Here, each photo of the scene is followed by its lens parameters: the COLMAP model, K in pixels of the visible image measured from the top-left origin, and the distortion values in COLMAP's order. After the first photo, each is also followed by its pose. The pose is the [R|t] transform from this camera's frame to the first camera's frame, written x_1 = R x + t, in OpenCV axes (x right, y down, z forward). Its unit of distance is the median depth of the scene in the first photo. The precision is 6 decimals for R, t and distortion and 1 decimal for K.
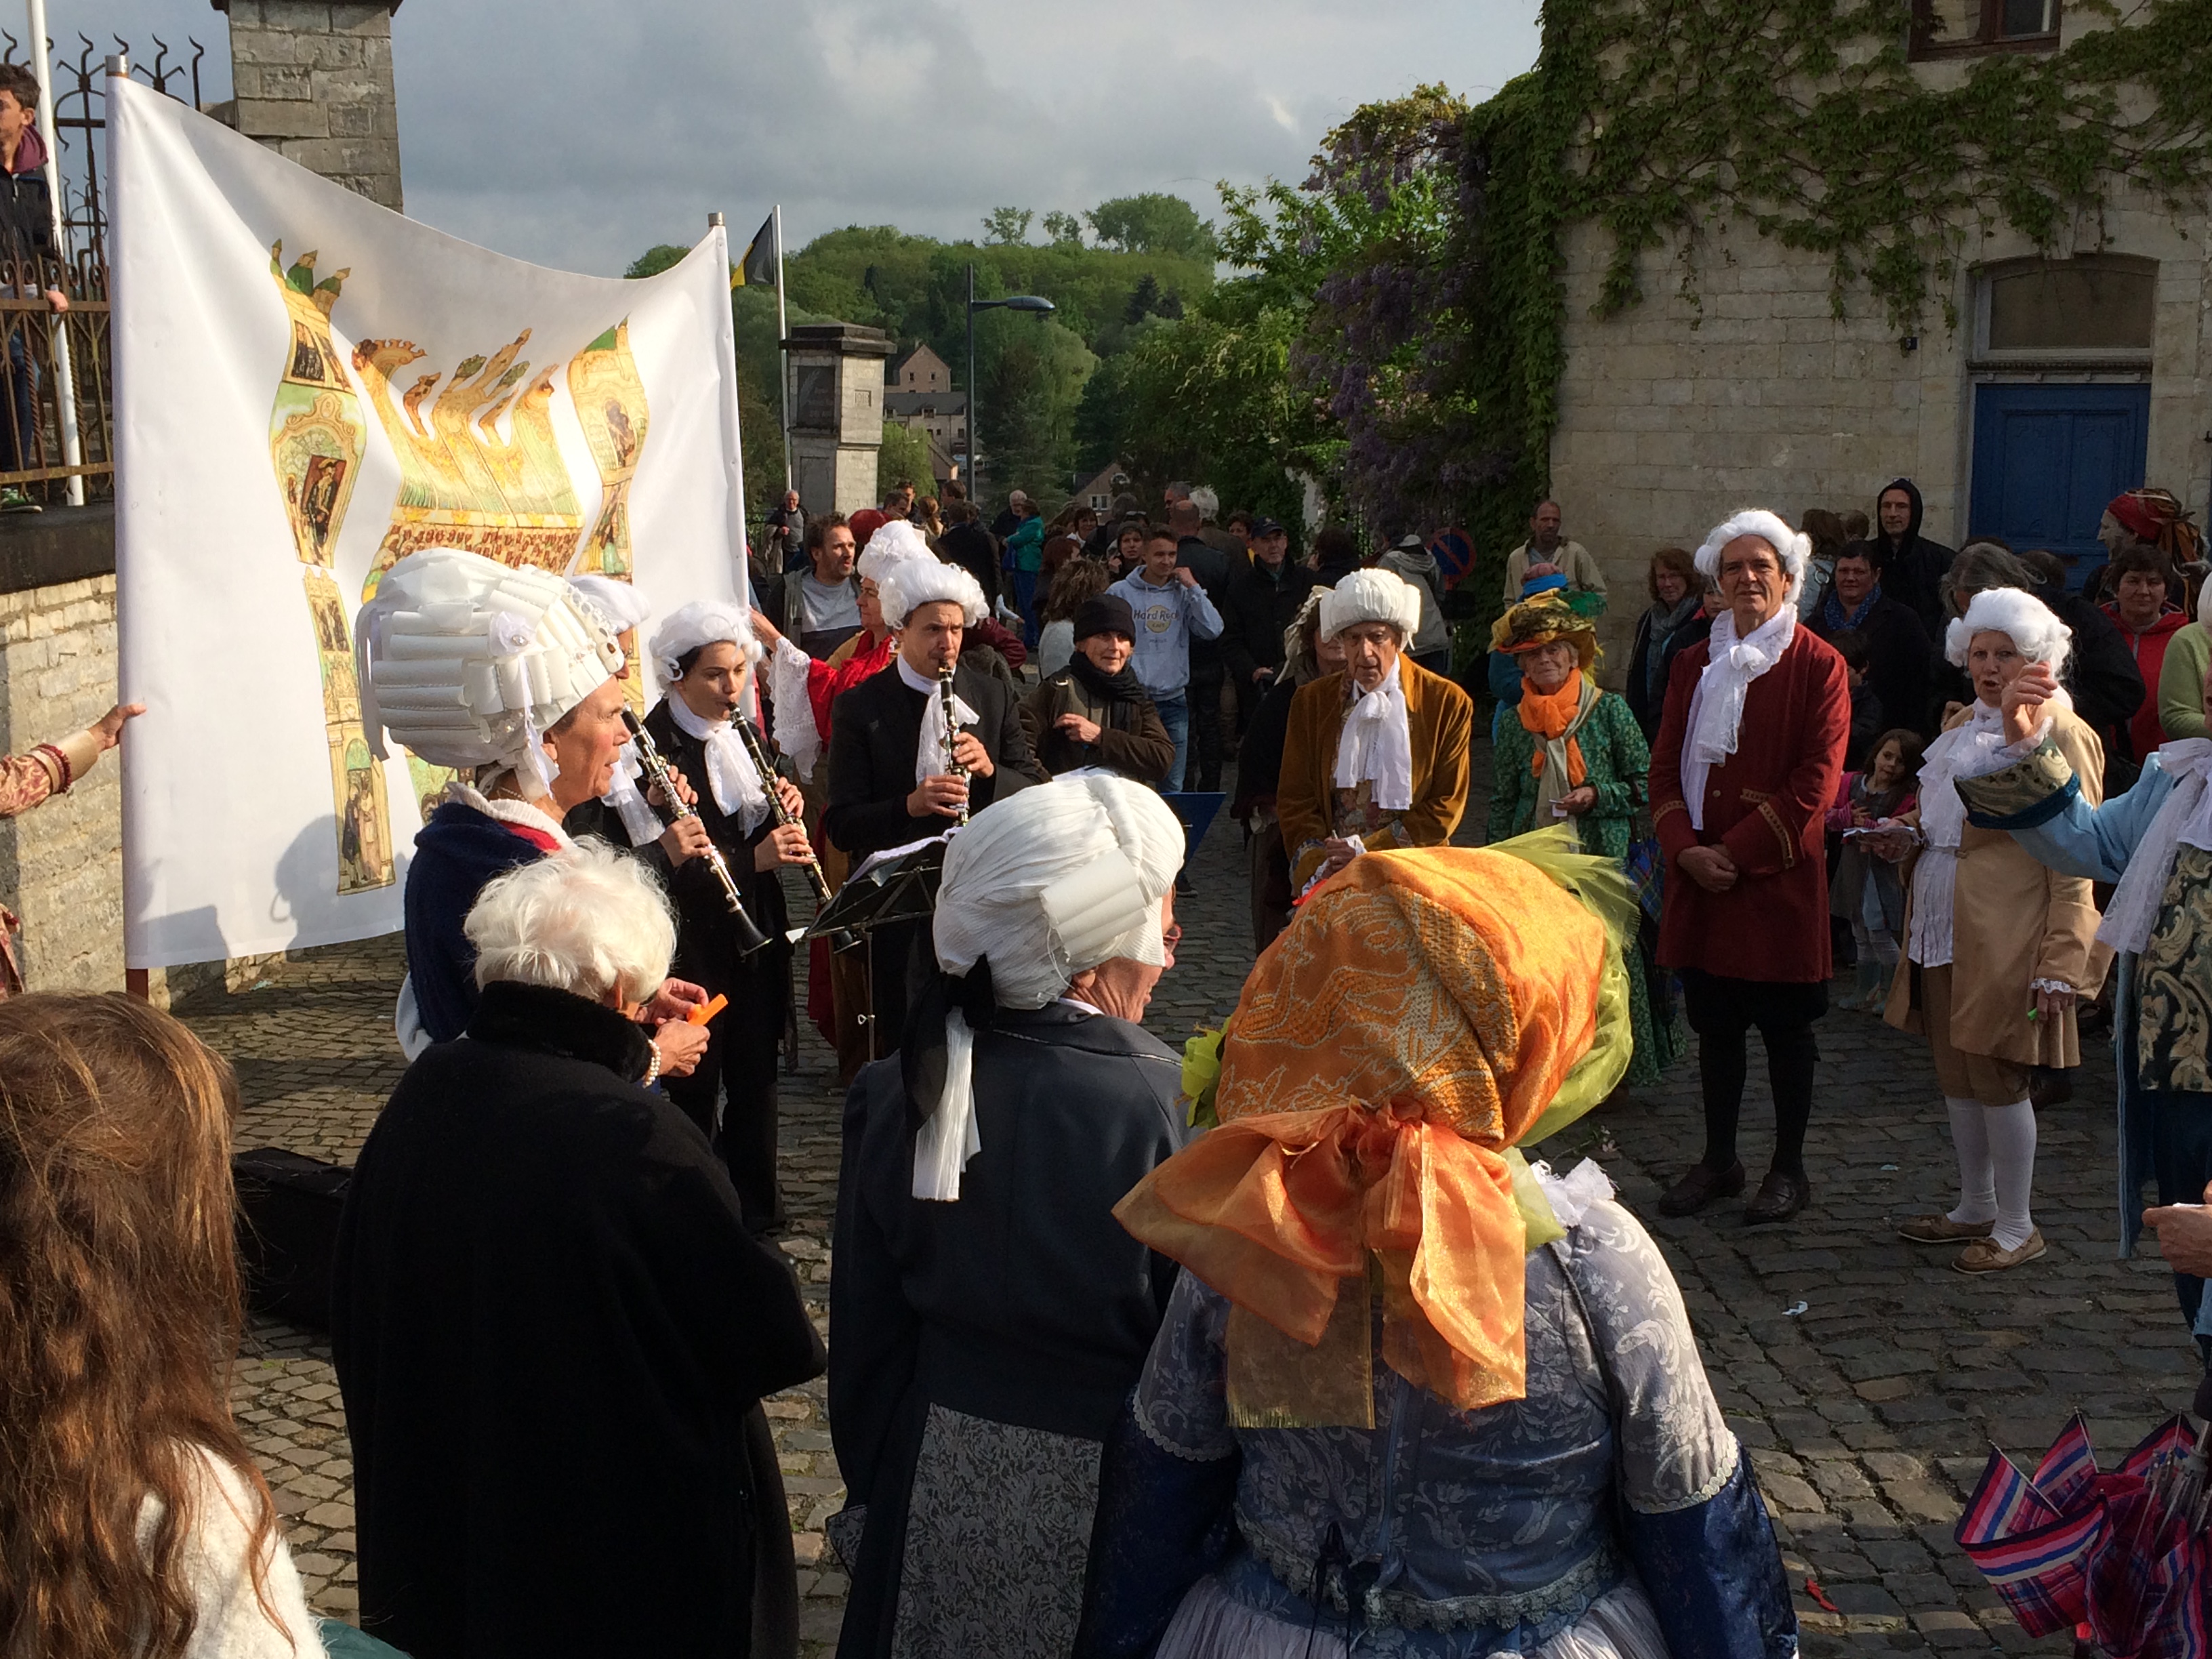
lens RADIAL K [[2581.0, 0, 1095.9], [0, 2581.0, 841.0], [0, 0, 1]] dist [0.066019, 0.000000]
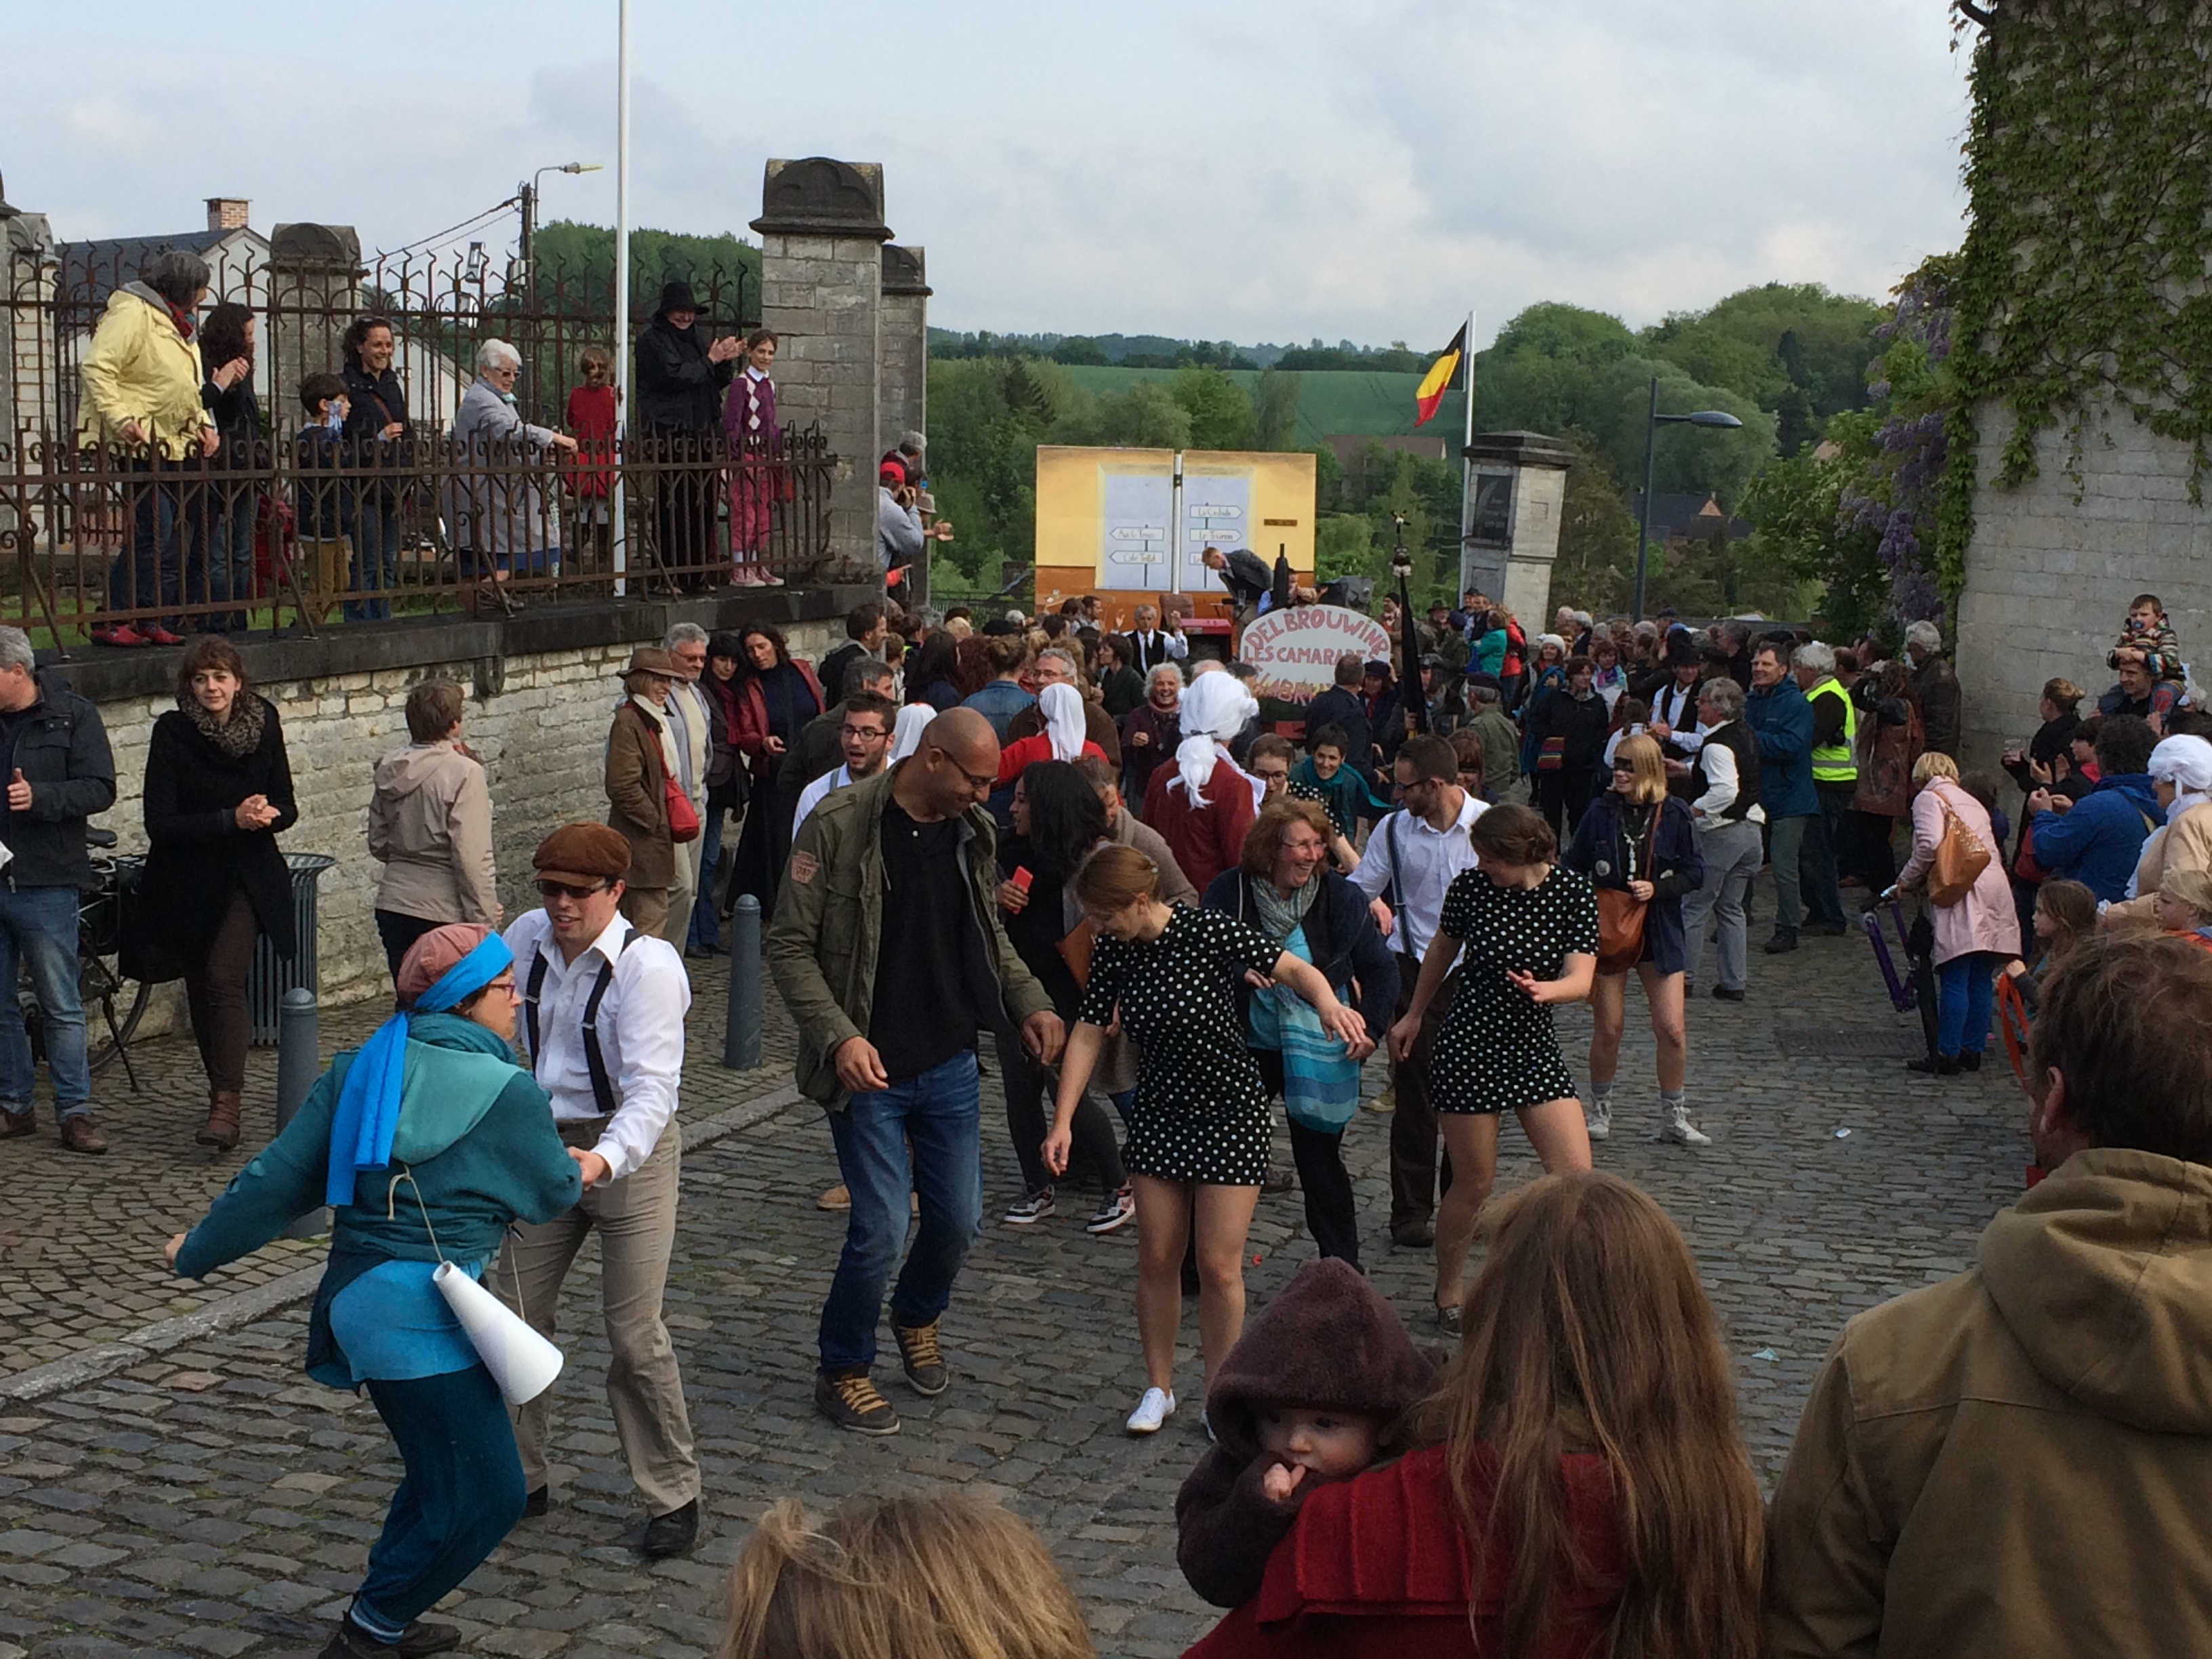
lens RADIAL K [[3118.0, 0, 1105.8], [0, 3118.0, 828.4], [0, 0, 1]] dist [0.088237, 0.000000]
pose [[0.953369, 0.075280, -0.292269, 0.240184], [-0.091966, 0.994800, -0.043758, 0.028876], [0.287455, 0.068597, 0.955335, -0.345033]]
